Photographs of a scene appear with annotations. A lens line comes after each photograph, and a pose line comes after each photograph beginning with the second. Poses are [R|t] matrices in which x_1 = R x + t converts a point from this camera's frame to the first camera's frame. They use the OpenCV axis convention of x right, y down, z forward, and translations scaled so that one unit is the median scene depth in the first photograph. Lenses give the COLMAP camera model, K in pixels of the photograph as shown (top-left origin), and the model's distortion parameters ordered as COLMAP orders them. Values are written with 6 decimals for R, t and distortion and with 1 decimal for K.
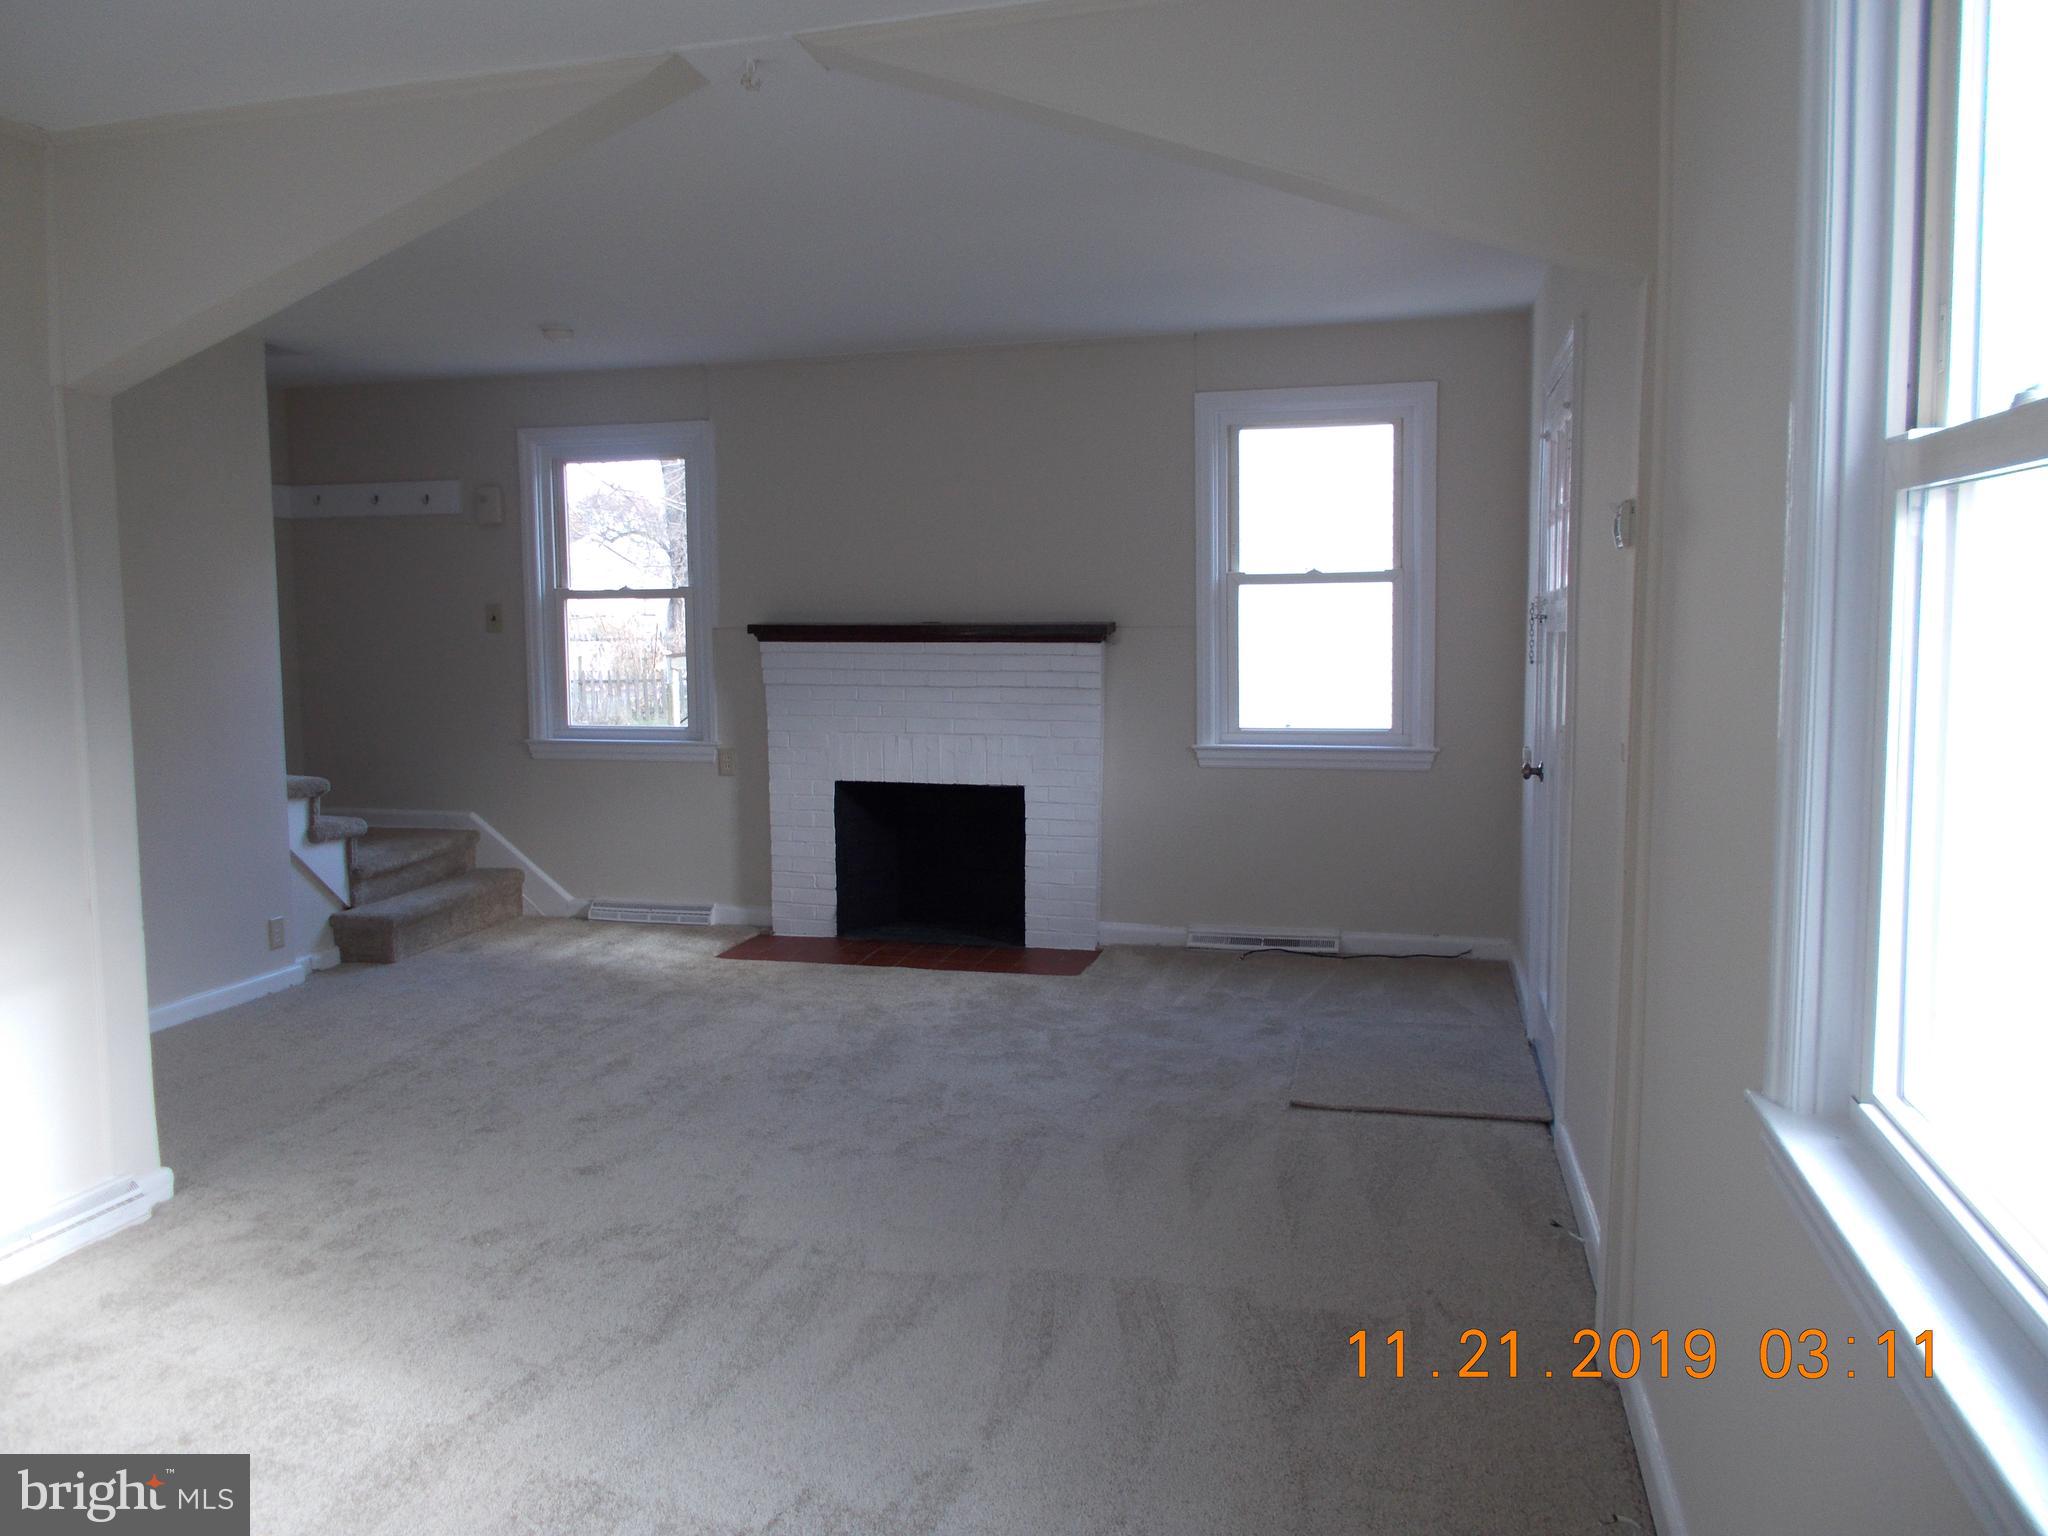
lens RADIAL K [[1570.3, 0, 1025.4], [0, 1570.3, 761.3], [0, 0, 1]] dist [0.016999, 0.000343]
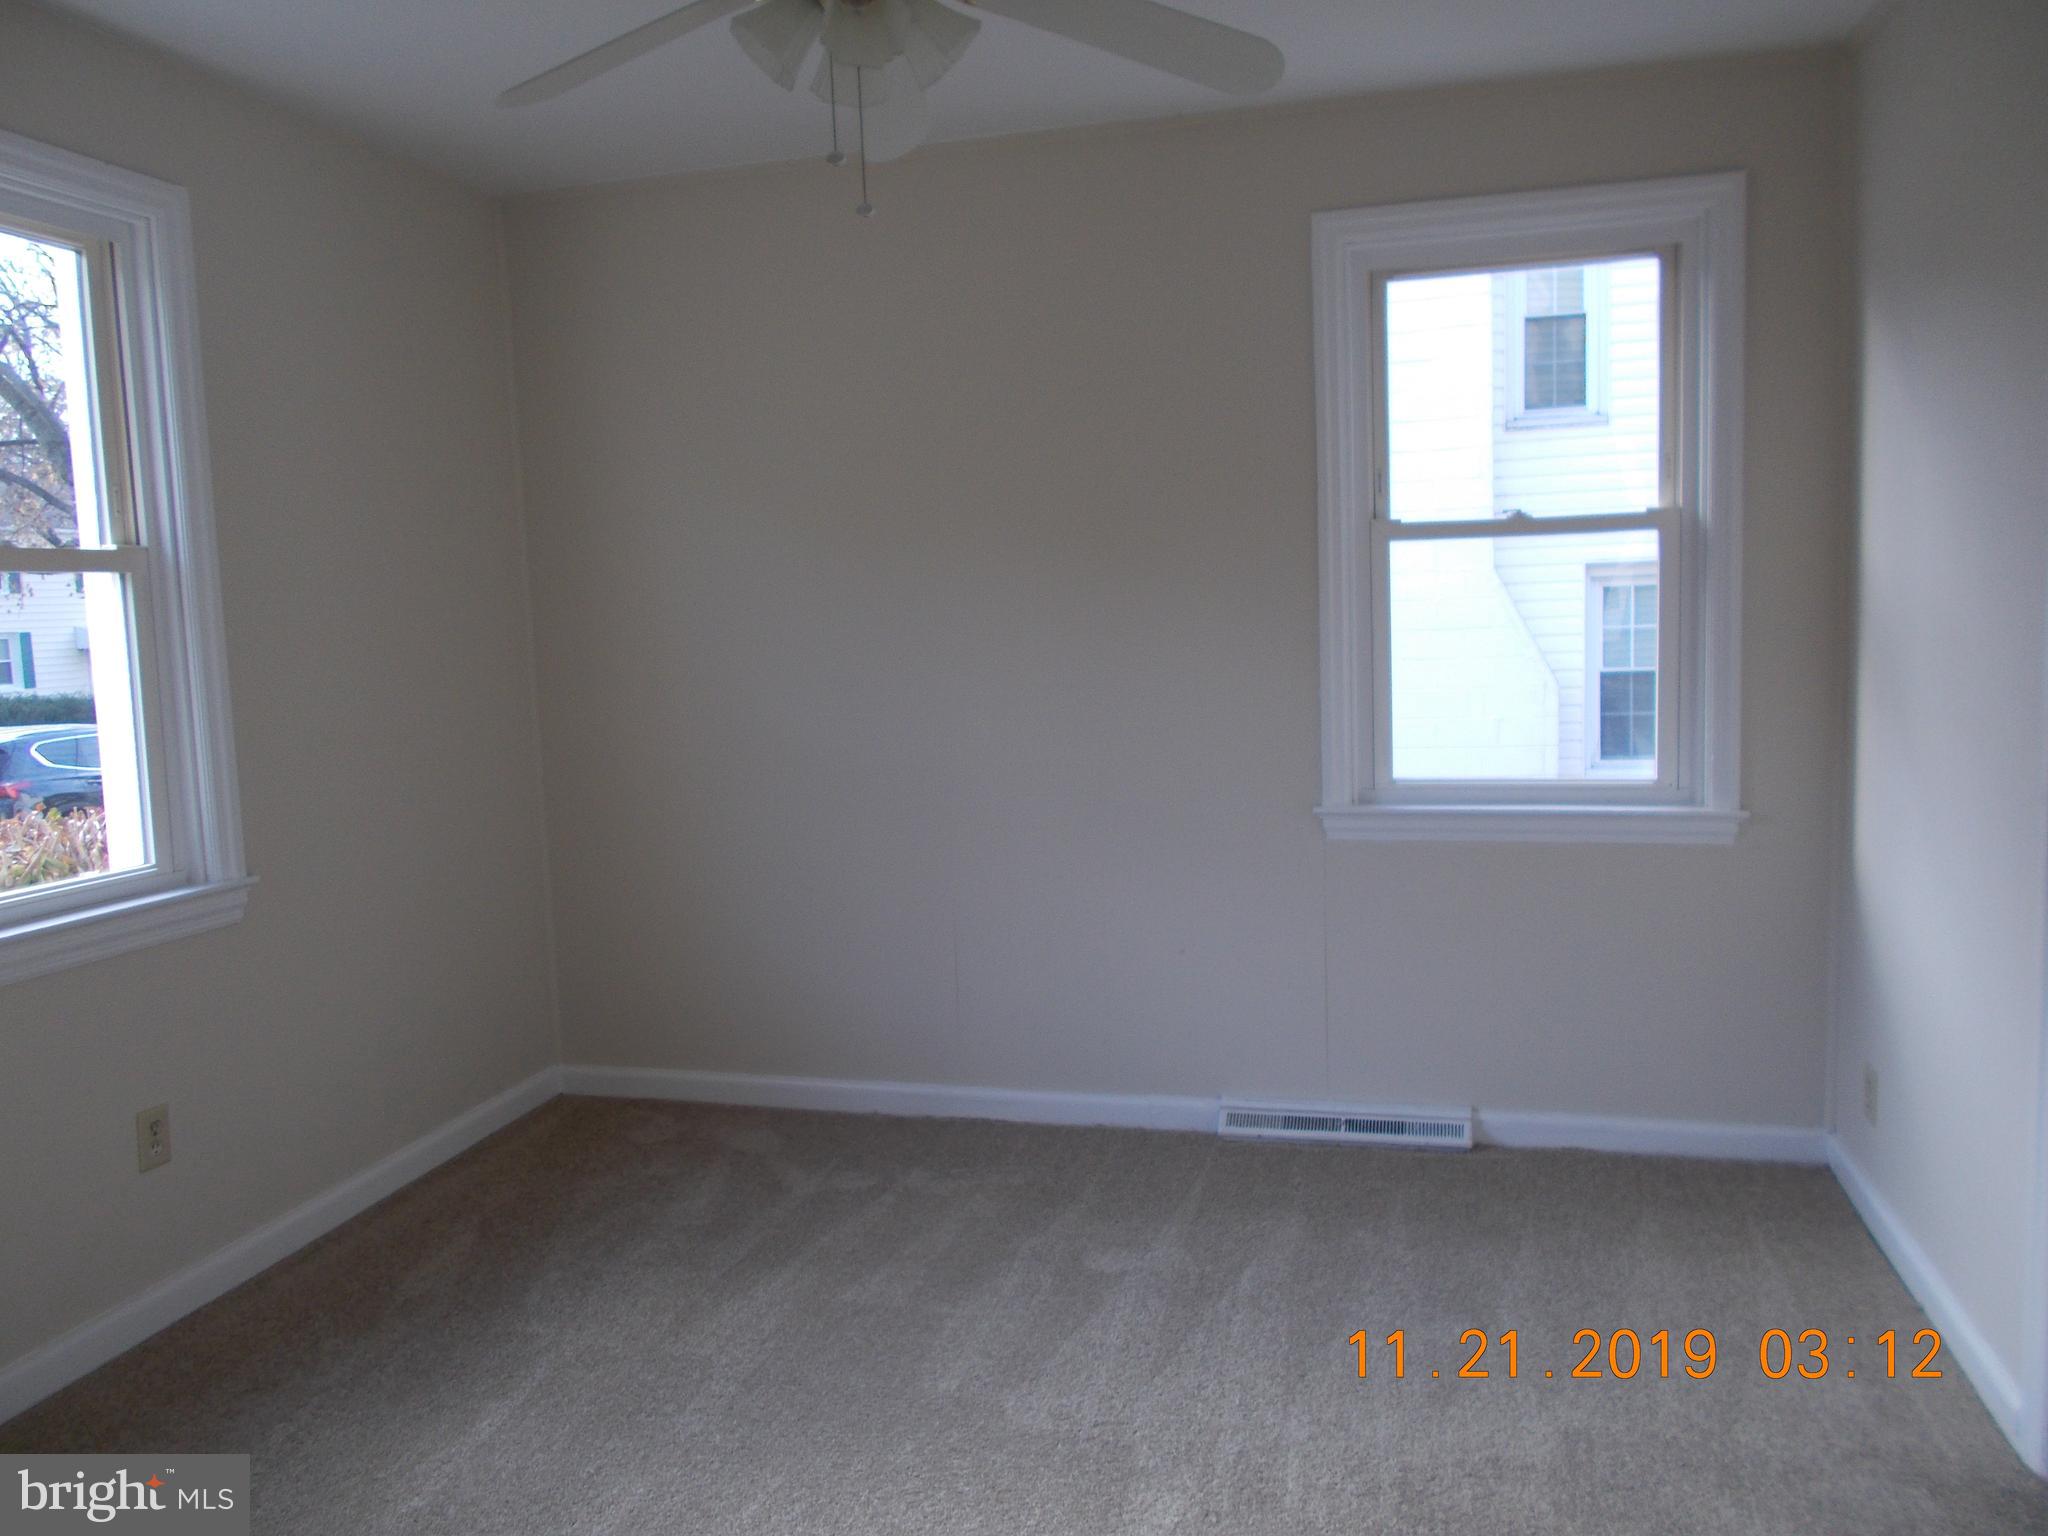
lens RADIAL K [[1495.4, 0, 1023.1], [0, 1495.4, 773.3], [0, 0, 1]] dist [-0.001011, 0.004536]
pose [[0.999776, -0.021076, 0.001822, -0.006765], [0.021050, 0.999689, 0.013380, -0.033219], [-0.002104, -0.013339, 0.999909, 0.417405]]
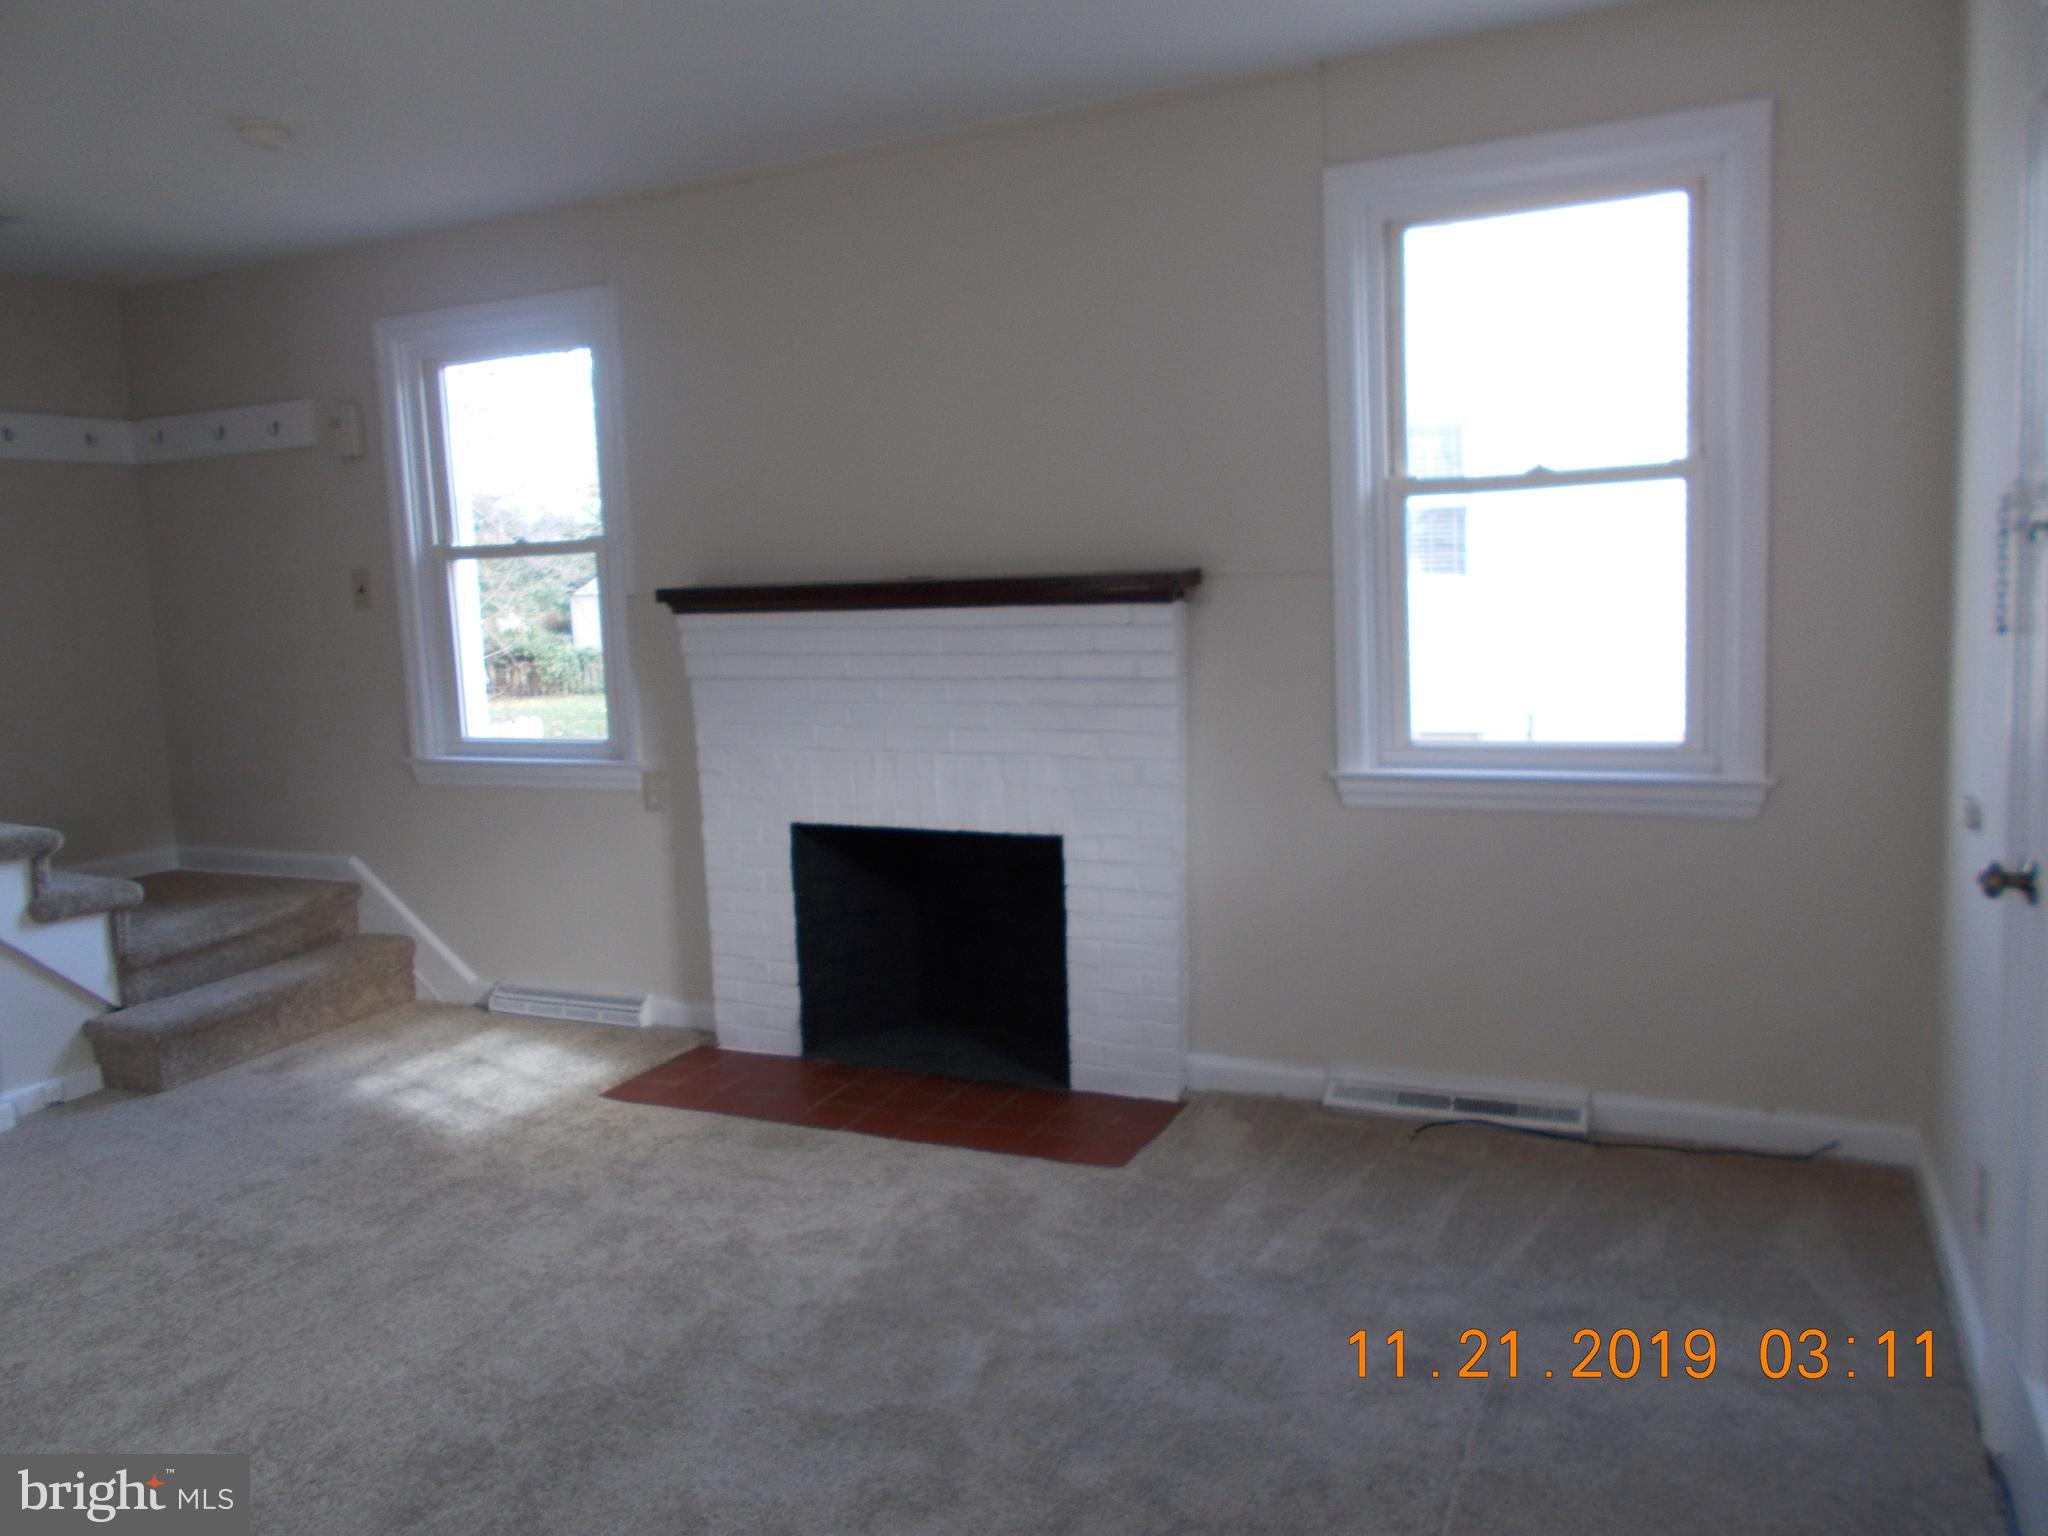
lens RADIAL K [[1570.3, 0, 1016.6], [0, 1570.3, 765.0], [0, 0, 1]] dist [0.016999, 0.000343]
pose [[0.982004, -0.008088, -0.188685, 0.100403], [0.014159, 0.999424, 0.030853, -0.032126], [0.188327, -0.032969, 0.981553, 0.384956]]
